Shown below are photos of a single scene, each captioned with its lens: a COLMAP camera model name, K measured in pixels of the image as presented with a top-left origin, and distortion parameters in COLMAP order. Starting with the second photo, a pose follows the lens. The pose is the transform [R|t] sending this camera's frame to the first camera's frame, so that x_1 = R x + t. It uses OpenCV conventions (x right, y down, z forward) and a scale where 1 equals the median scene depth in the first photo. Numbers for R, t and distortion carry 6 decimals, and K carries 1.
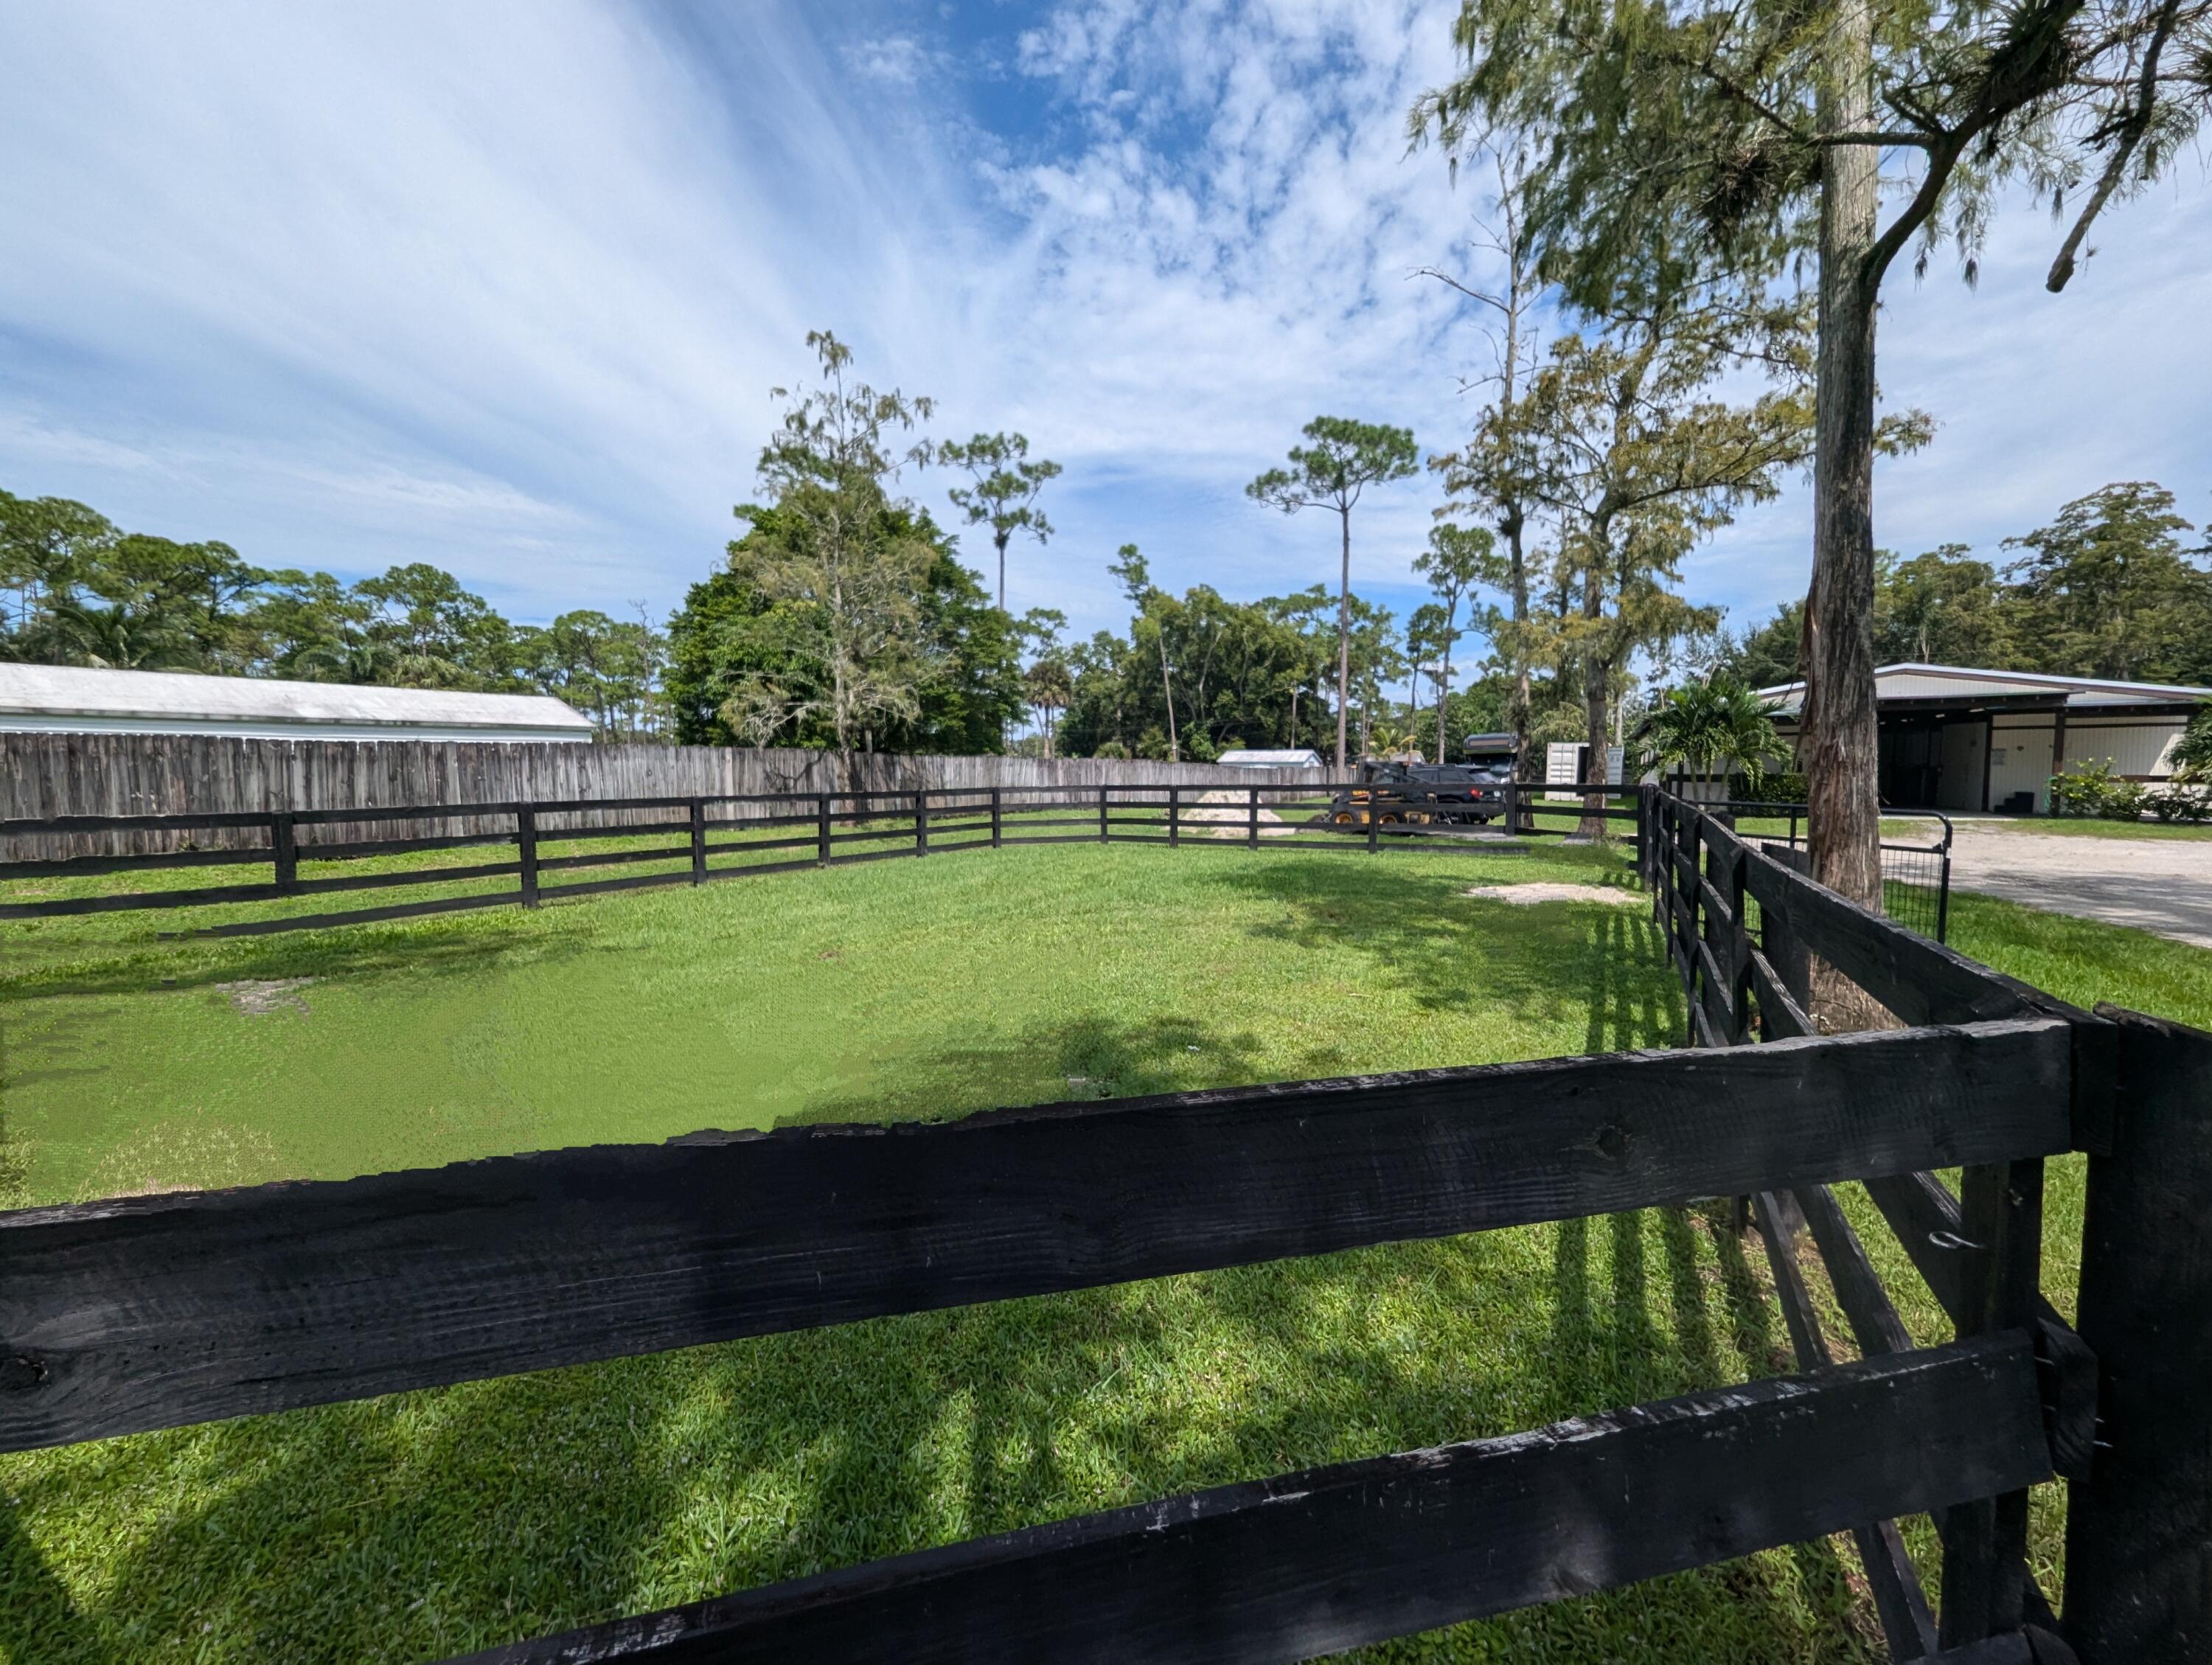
lens RADIAL K [[870.0, 0, 1106.0], [0, 870.0, 832.5], [0, 0, 1]] dist [0.004423, -0.004763]
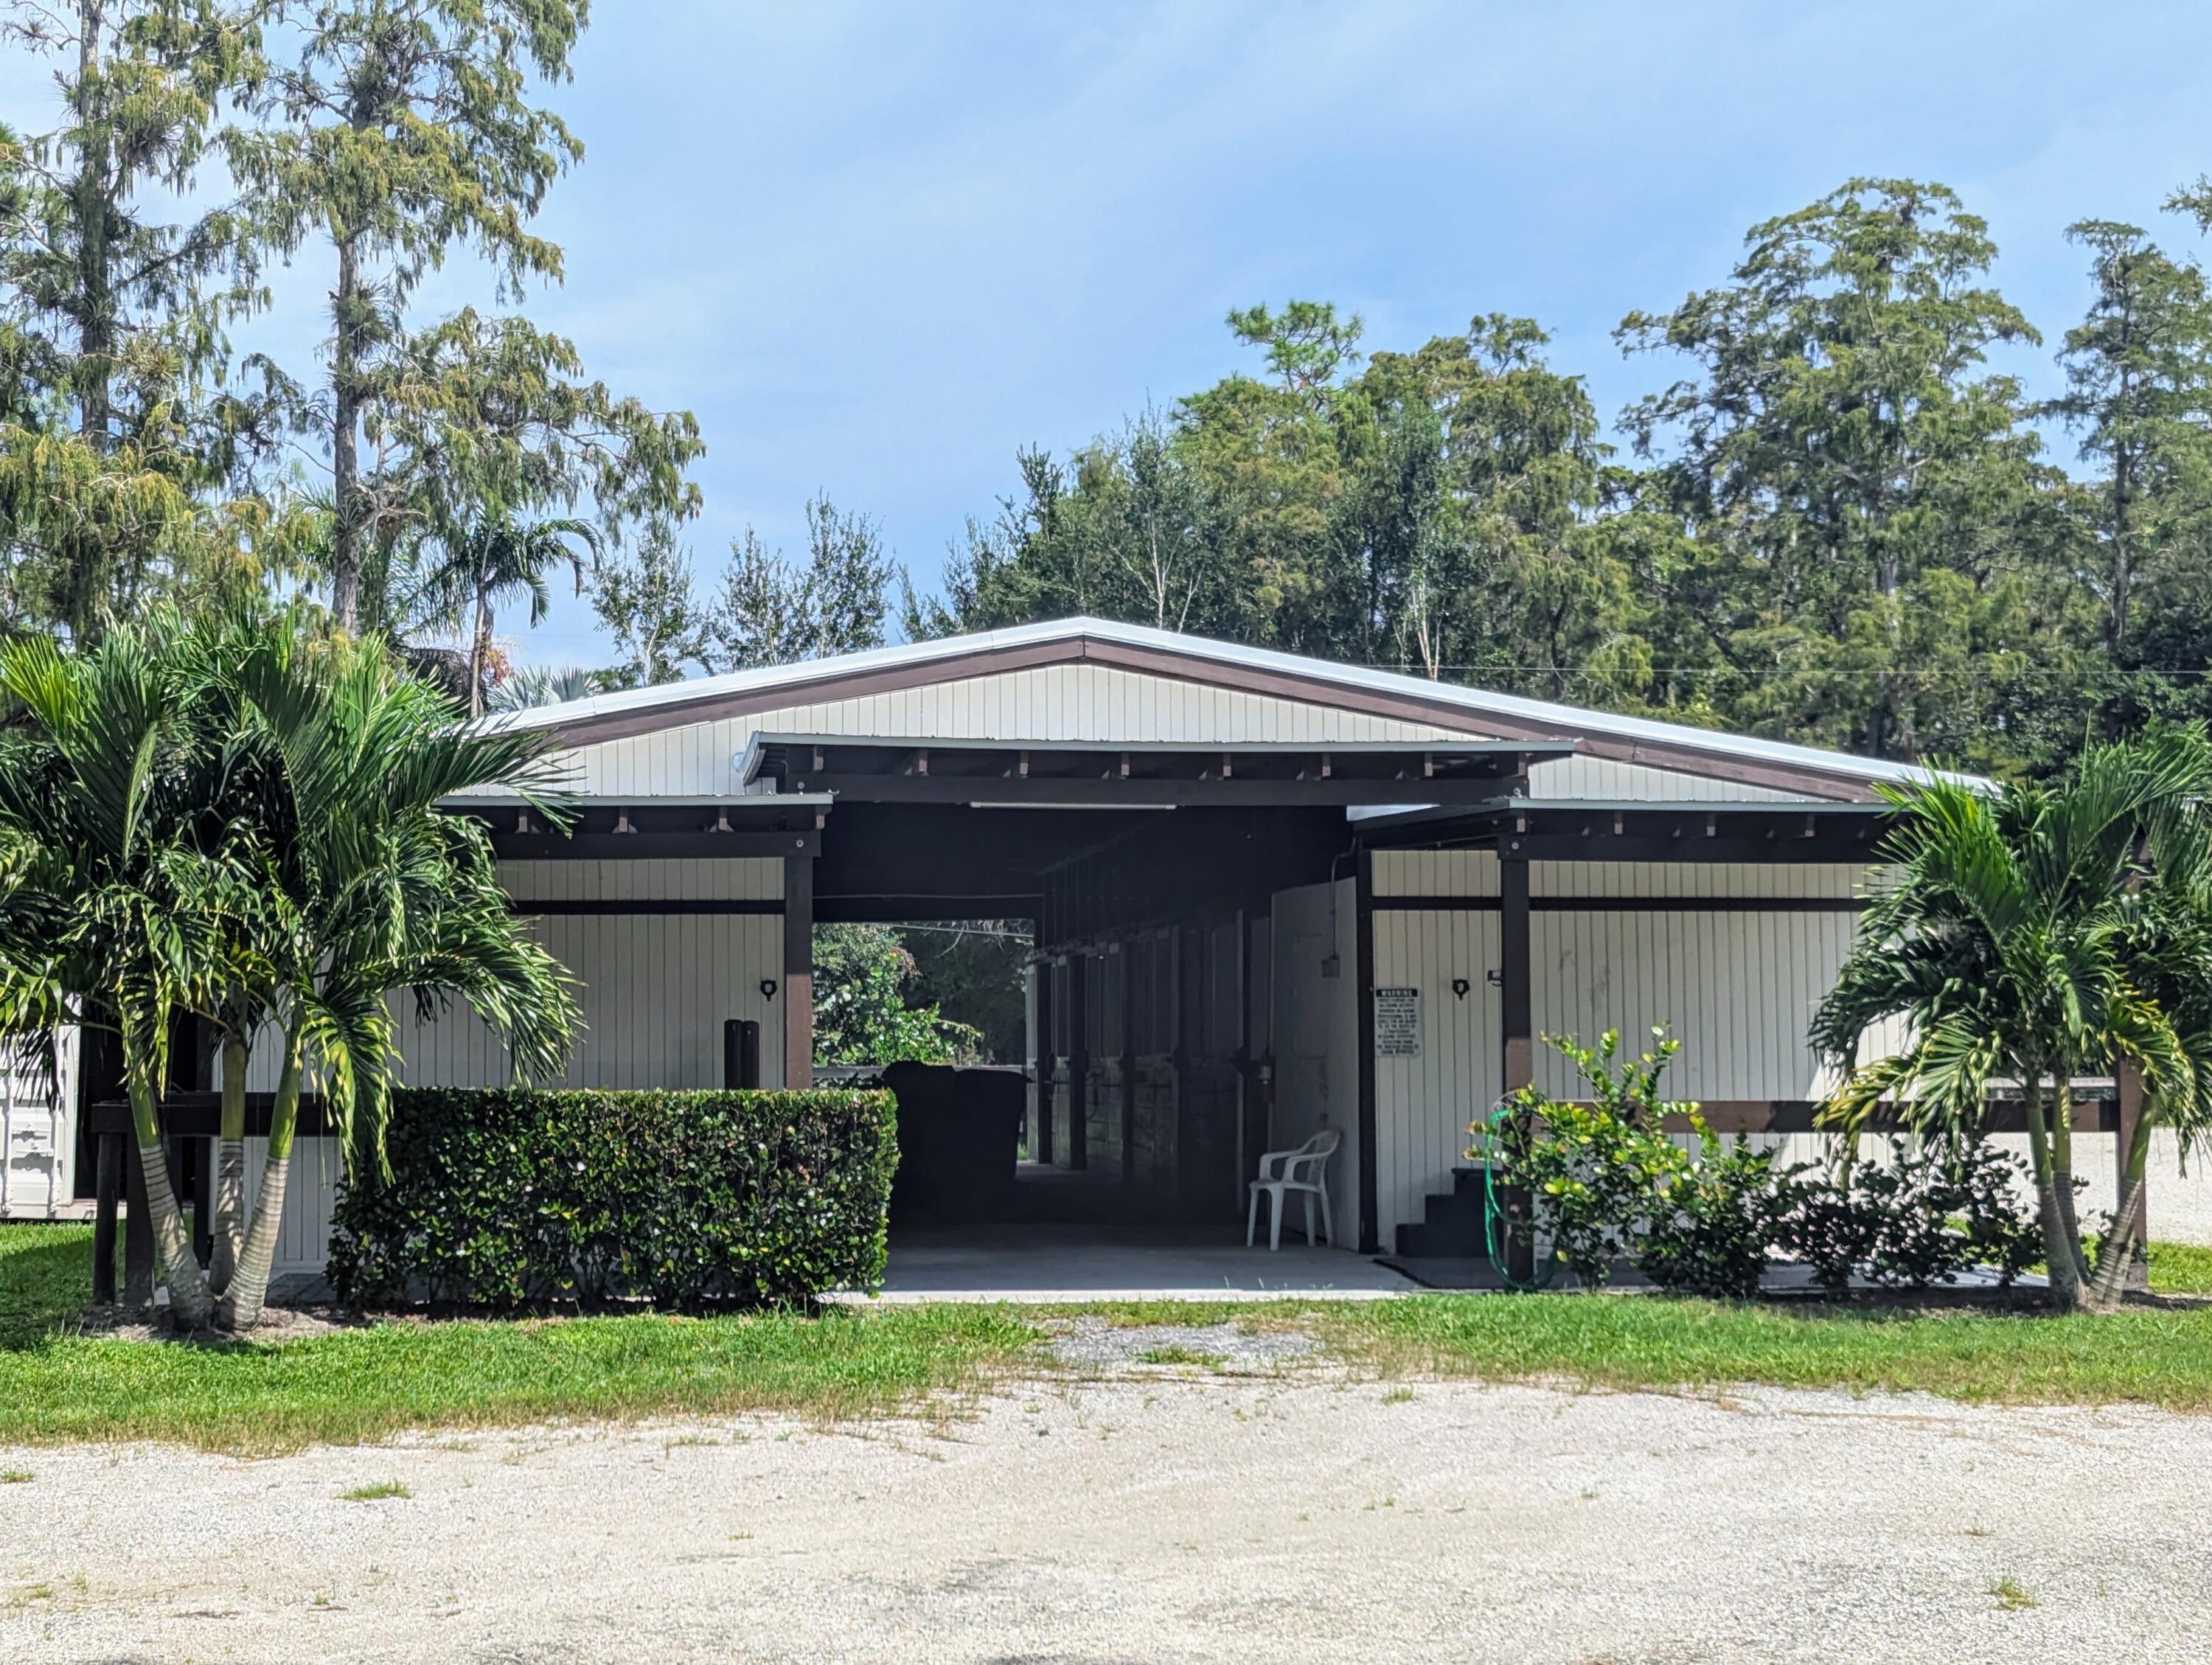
lens RADIAL K [[3669.1, 0, 1106.0], [0, 3669.1, 832.5], [0, 0, 1]] dist [0.023178, 0.055130]
pose [[0.815336, 0.042212, 0.577447, 0.170950], [0.036269, 0.991656, -0.123702, -0.007682], [-0.577851, 0.121802, 0.807002, 0.102253]]
